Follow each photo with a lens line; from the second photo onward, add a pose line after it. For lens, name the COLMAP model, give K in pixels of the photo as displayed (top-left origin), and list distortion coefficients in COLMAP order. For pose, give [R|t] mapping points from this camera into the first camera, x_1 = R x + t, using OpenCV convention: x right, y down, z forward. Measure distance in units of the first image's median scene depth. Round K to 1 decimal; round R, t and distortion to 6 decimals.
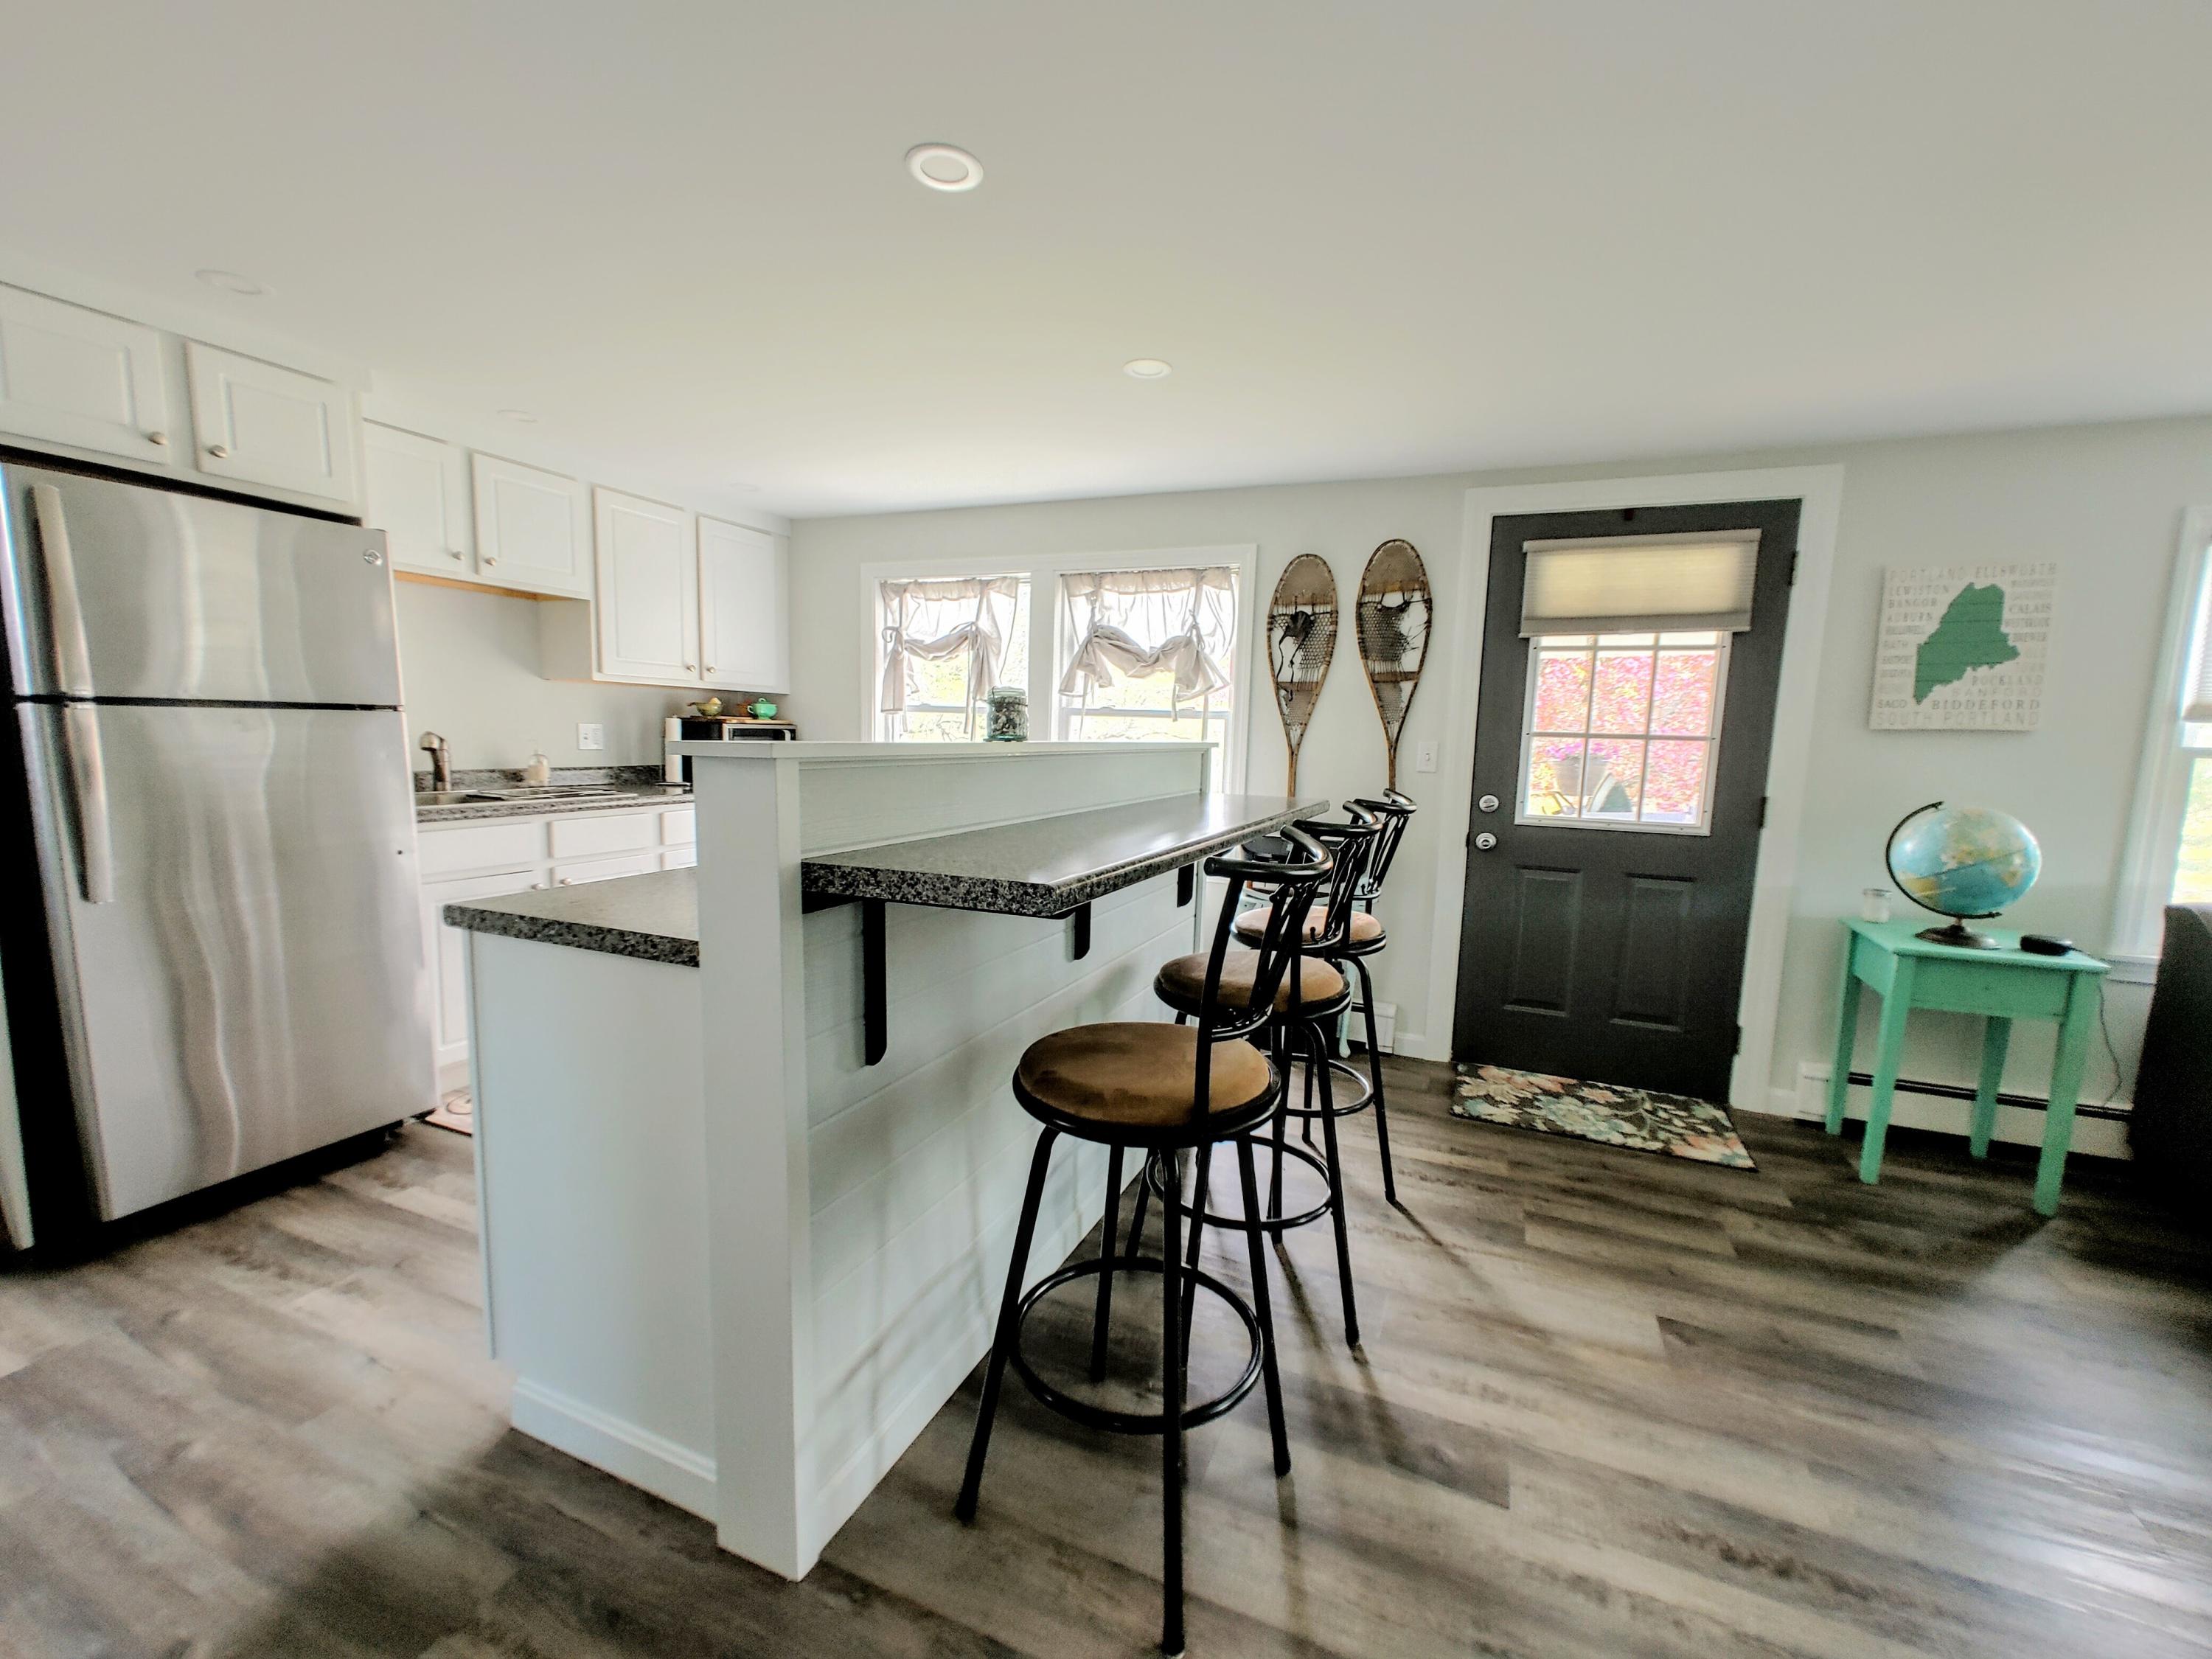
lens RADIAL K [[940.0, 0, 1109.9], [0, 940.0, 847.0], [0, 0, 1]] dist [0.018710, -0.000124]
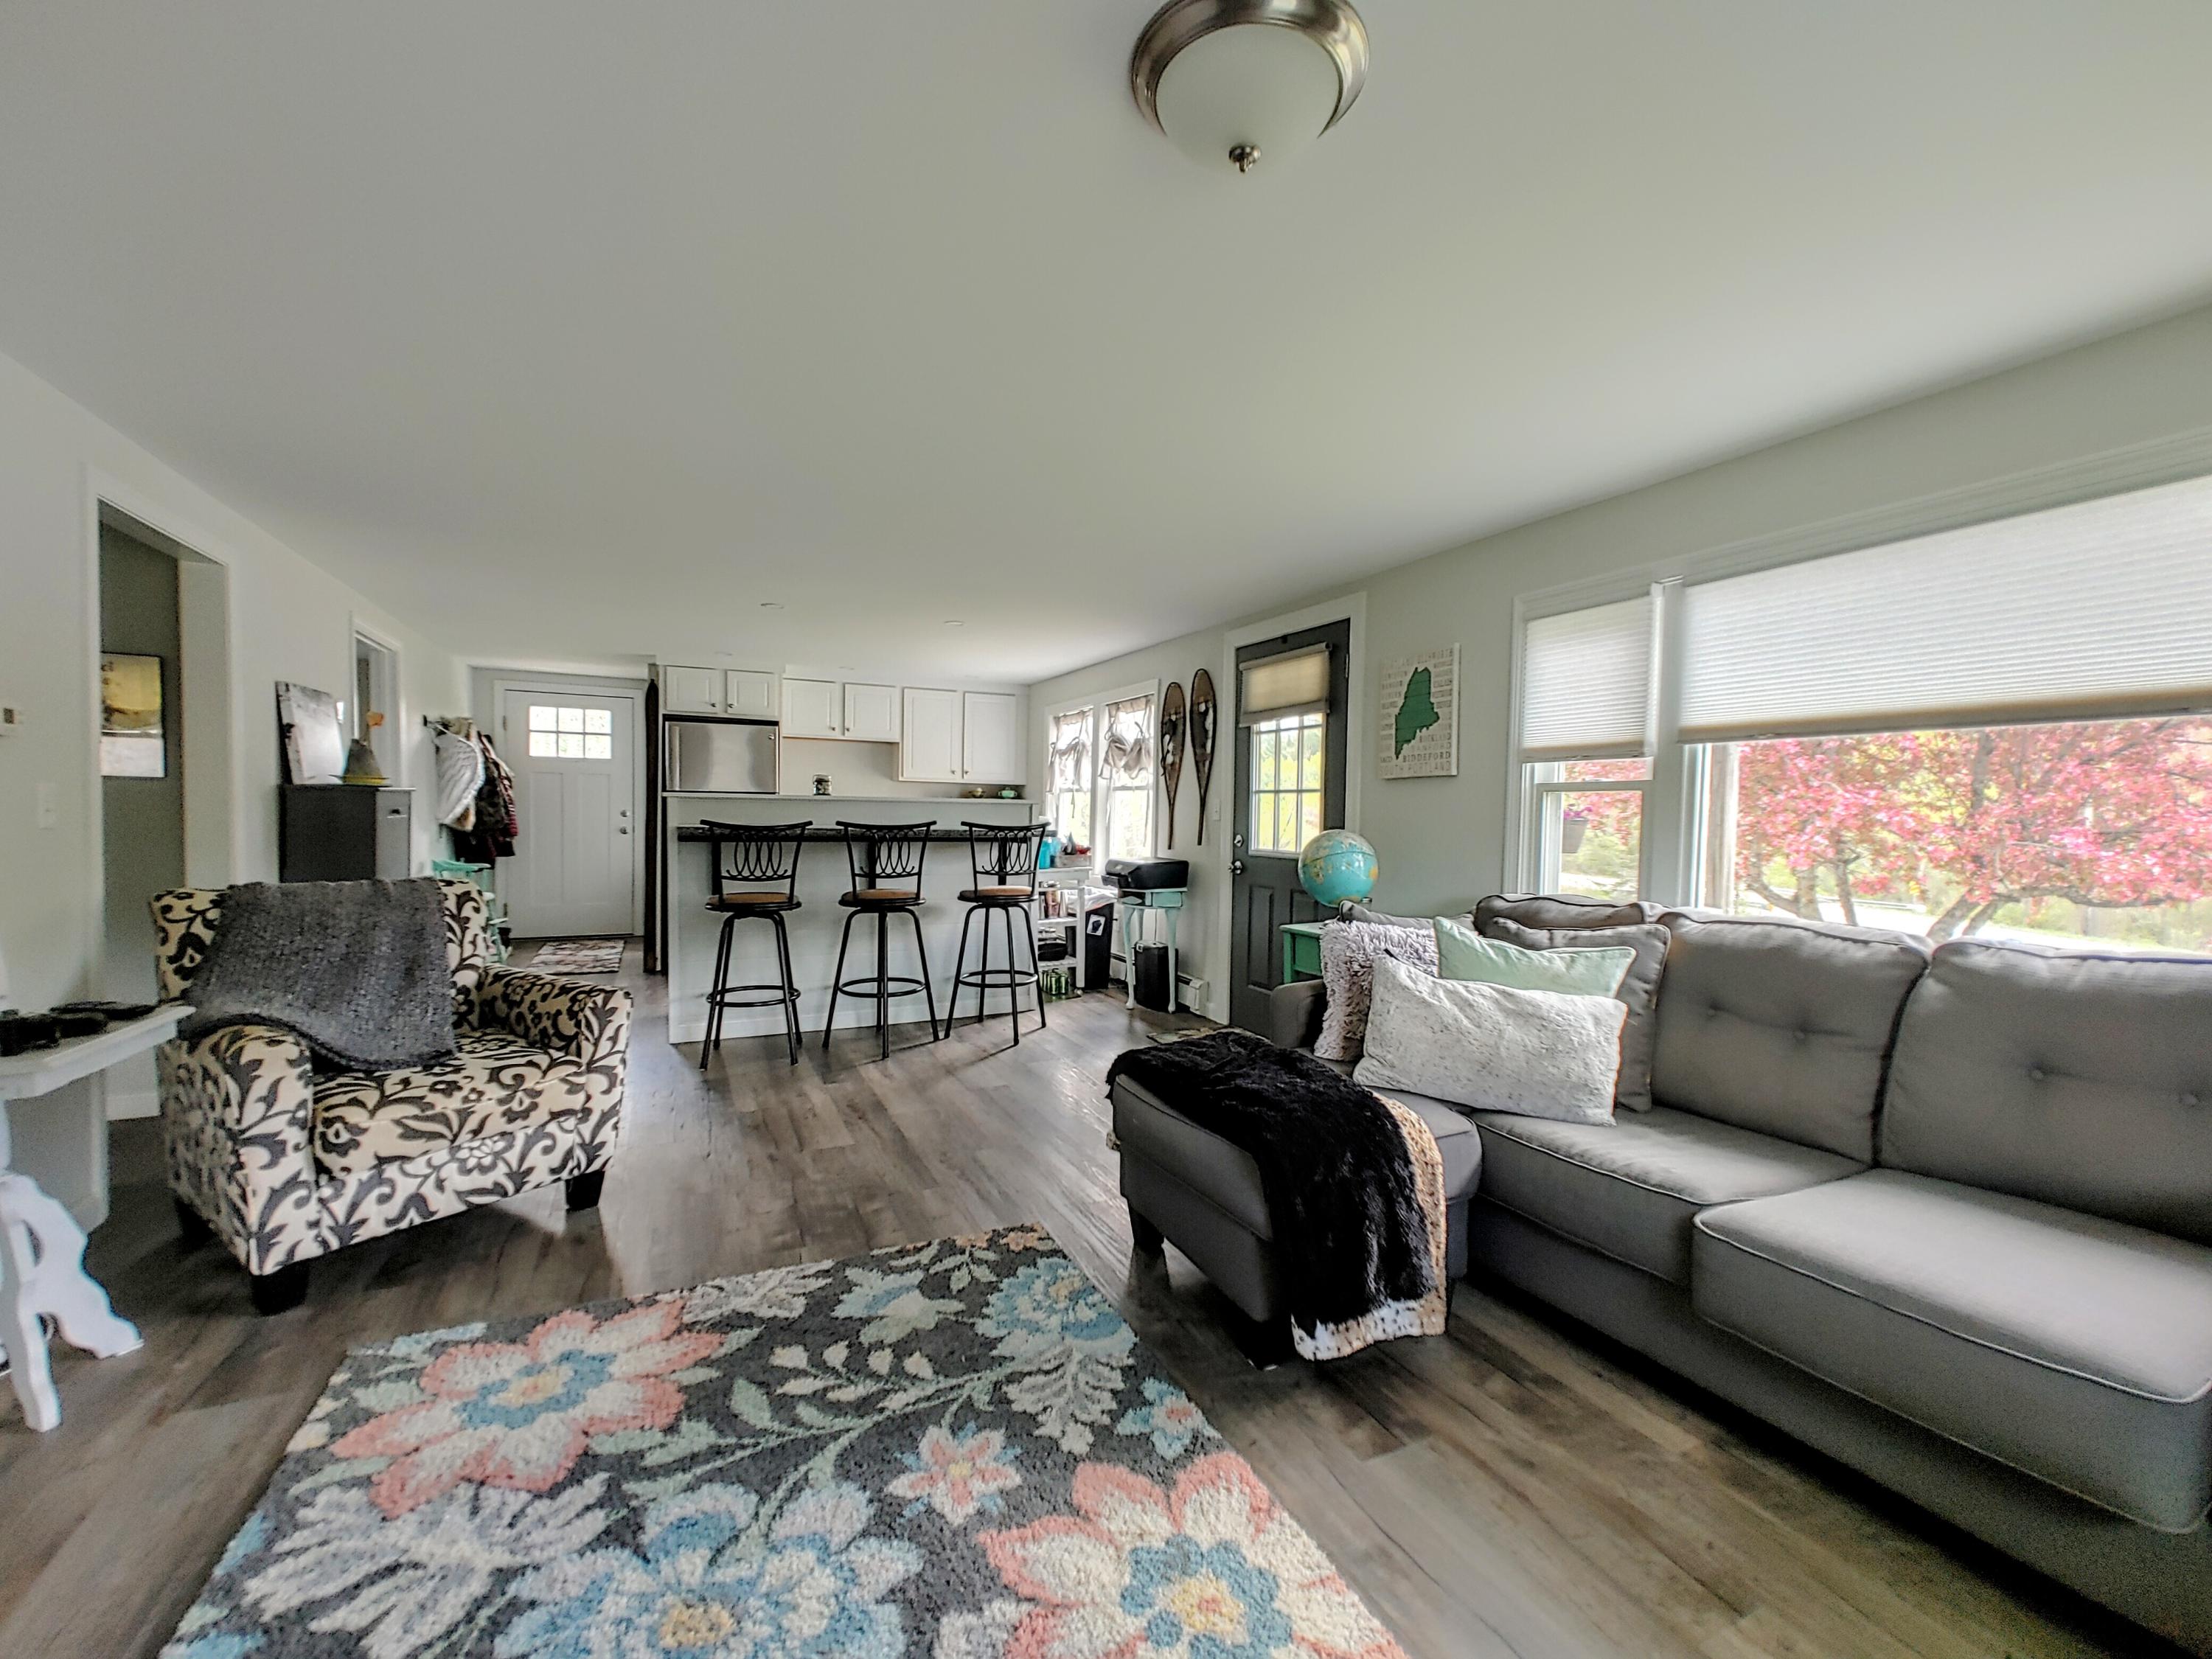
lens RADIAL K [[940.0, 0, 1109.9], [0, 940.0, 847.0], [0, 0, 1]] dist [0.018710, -0.000124]
pose [[0.744868, 0.007484, -0.667169, 1.177896], [-0.076442, 0.994310, -0.074190, 0.084339], [0.662818, 0.106262, 0.741202, -0.192191]]
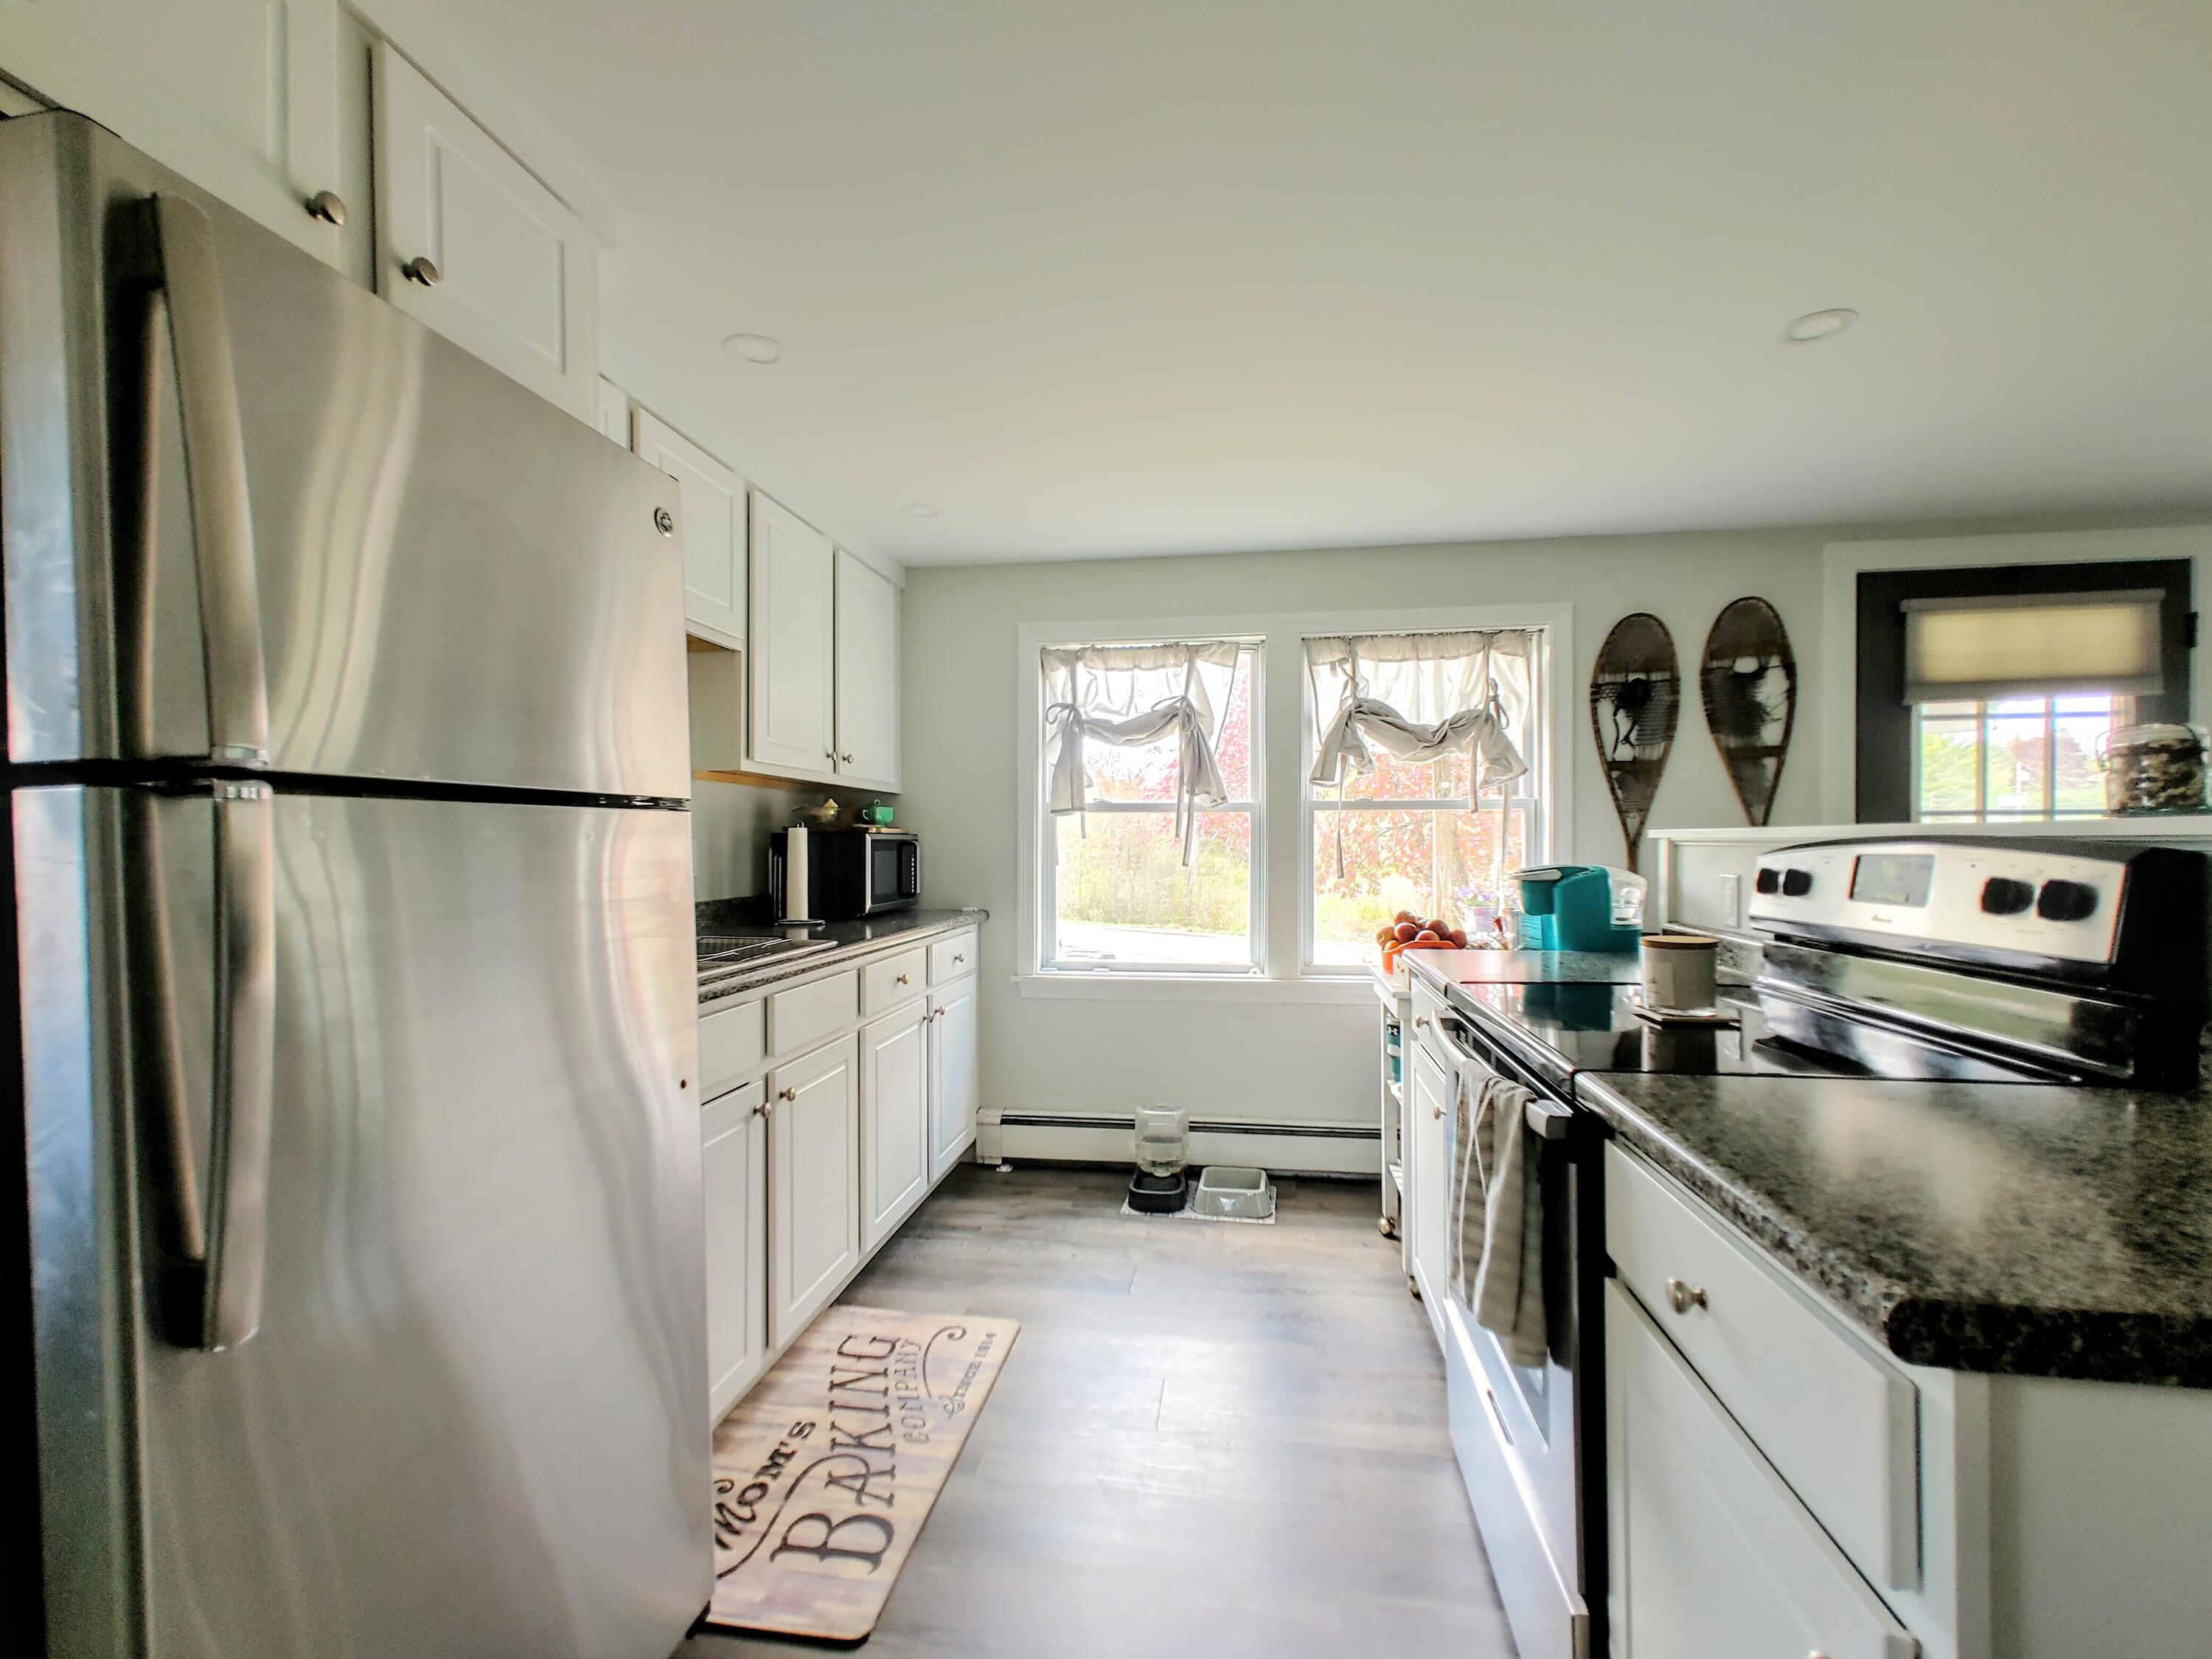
lens RADIAL K [[940.0, 0, 1109.9], [0, 940.0, 847.0], [0, 0, 1]] dist [0.018710, -0.000124]
pose [[0.965413, -0.032433, 0.258702, -0.485696], [0.063281, 0.991712, -0.111819, -0.035556], [-0.252931, 0.124322, 0.959463, 0.326778]]
